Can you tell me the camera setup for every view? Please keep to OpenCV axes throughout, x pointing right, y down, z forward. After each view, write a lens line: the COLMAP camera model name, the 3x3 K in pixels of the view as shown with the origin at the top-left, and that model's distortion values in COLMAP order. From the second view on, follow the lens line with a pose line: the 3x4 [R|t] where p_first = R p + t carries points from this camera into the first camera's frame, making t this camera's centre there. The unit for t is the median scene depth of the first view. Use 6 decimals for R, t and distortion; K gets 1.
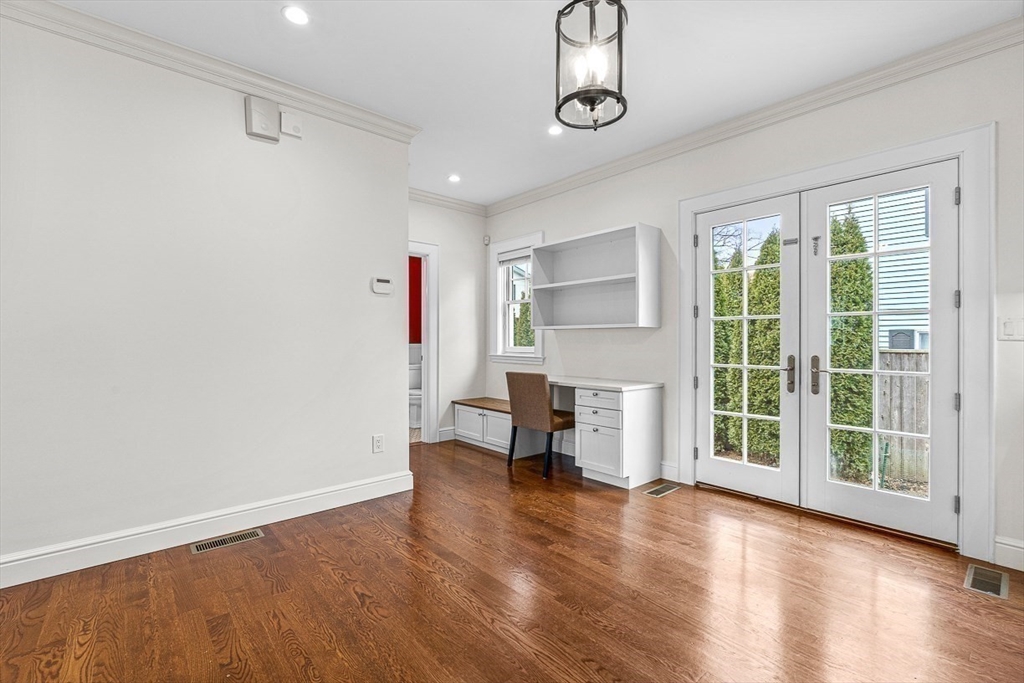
lens RADIAL K [[457.9, 0, 504.6], [0, 457.9, 340.2], [0, 0, 1]] dist [-0.003057, -0.000219]
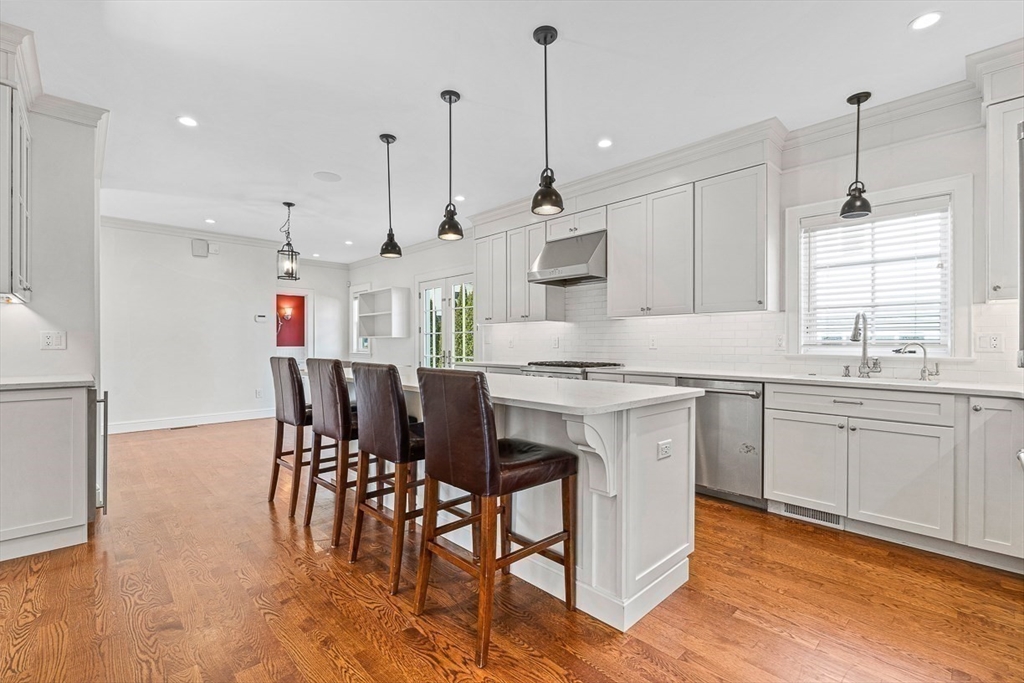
lens RADIAL K [[457.9, 0, 515.7], [0, 457.9, 339.2], [0, 0, 1]] dist [-0.003057, -0.000219]
pose [[0.998925, -0.009271, 0.045428, 0.750623], [0.009289, 0.999957, -0.000175, -0.014829], [-0.045424, 0.000597, 0.998968, -1.079181]]
